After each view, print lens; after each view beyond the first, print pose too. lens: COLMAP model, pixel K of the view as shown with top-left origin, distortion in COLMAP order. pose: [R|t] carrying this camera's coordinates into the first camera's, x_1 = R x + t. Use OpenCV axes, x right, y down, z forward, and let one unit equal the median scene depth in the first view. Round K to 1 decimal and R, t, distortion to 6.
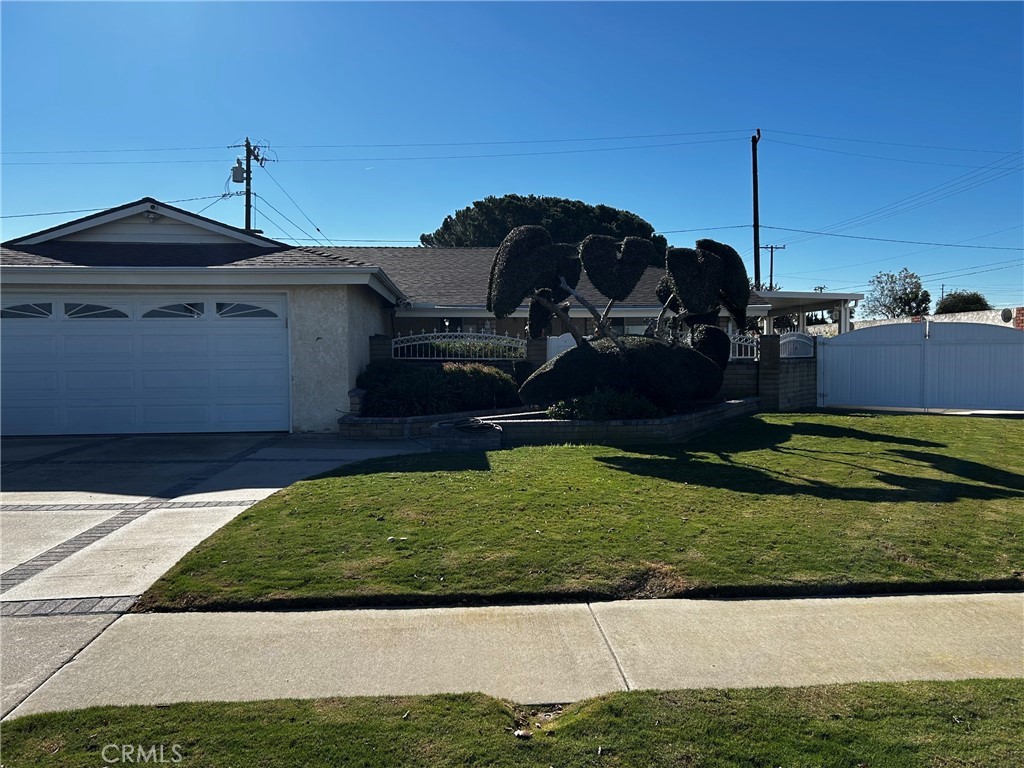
lens RADIAL K [[785.5, 0, 514.3], [0, 785.5, 384.0], [0, 0, 1]] dist [0.077729, -0.018358]
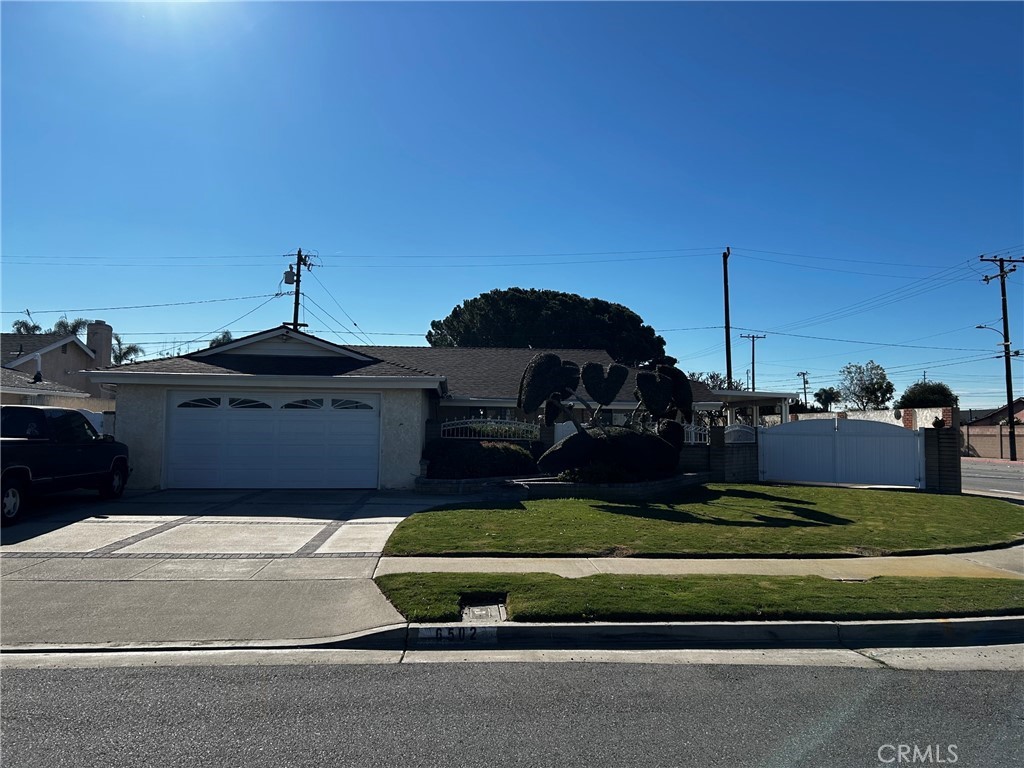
lens RADIAL K [[785.5, 0, 508.9], [0, 785.5, 378.0], [0, 0, 1]] dist [0.077729, -0.018358]
pose [[0.999831, 0.018387, 0.000160, -0.044360], [-0.018273, 0.994570, -0.102448, 0.002422], [-0.002043, 0.102428, 0.994738, -0.409337]]
